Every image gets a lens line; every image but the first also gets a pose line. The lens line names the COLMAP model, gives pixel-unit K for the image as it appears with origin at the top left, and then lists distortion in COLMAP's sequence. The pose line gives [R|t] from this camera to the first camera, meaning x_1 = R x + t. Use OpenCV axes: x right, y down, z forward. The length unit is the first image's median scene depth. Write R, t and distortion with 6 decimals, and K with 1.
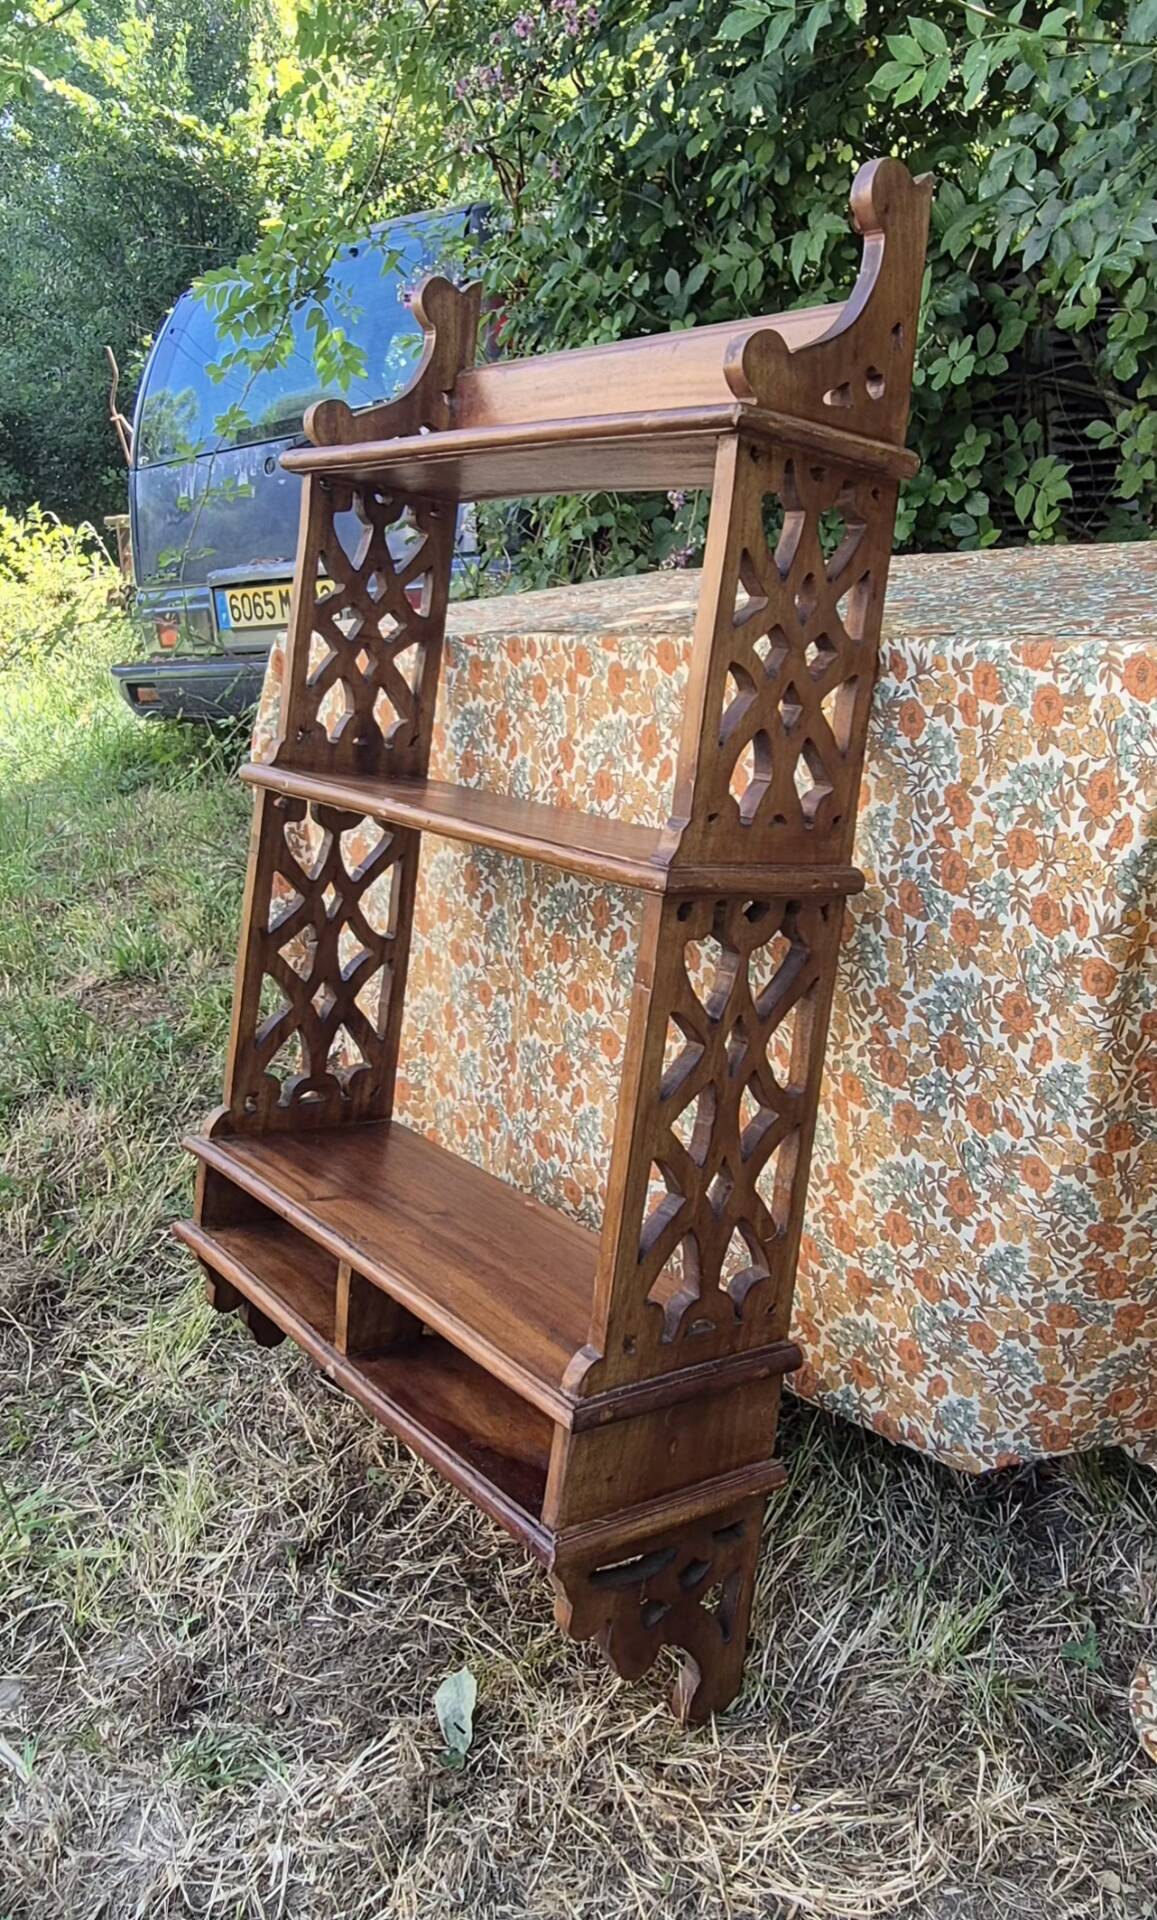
lens RADIAL K [[1481.0, 0, 652.5], [0, 1481.0, 785.5], [0, 0, 1]] dist [-0.024105, 0.008945]
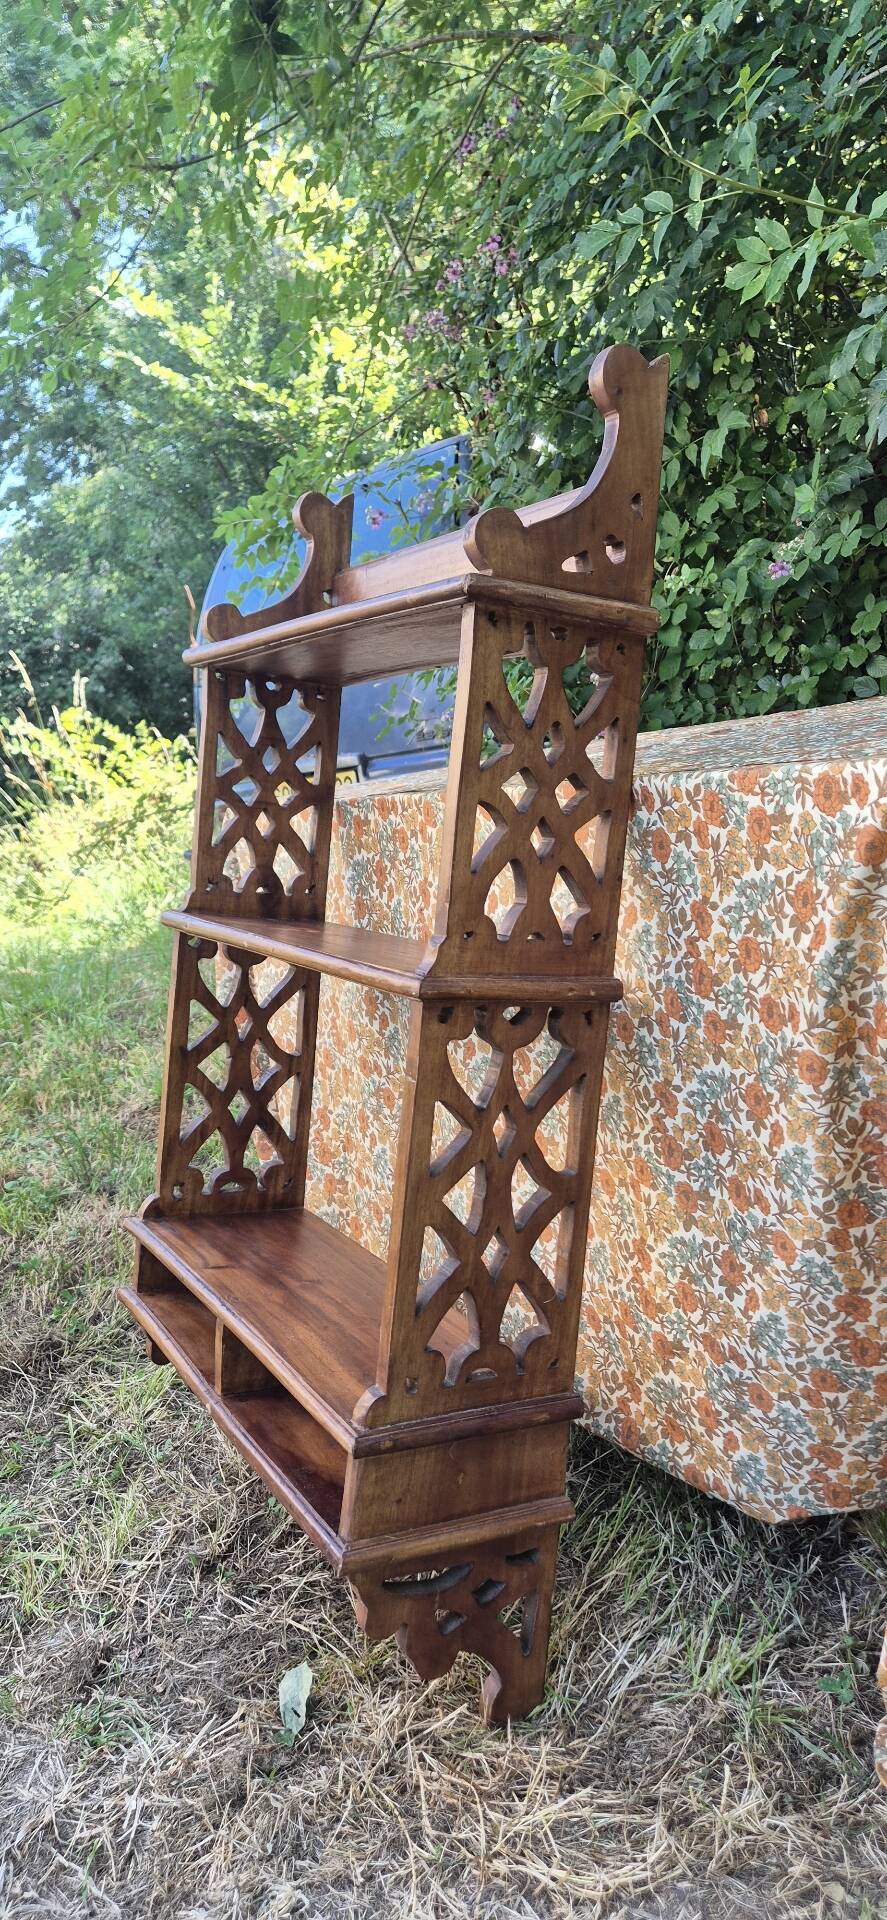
lens RADIAL K [[1285.2, 0, 466.8], [0, 1285.2, 951.4], [0, 0, 1]] dist [0.088091, -0.089054]
pose [[0.984291, -0.025047, -0.174766, 0.188274], [0.025423, 0.999677, -0.000086, 0.031161], [0.174712, -0.004358, 0.984610, -0.009924]]
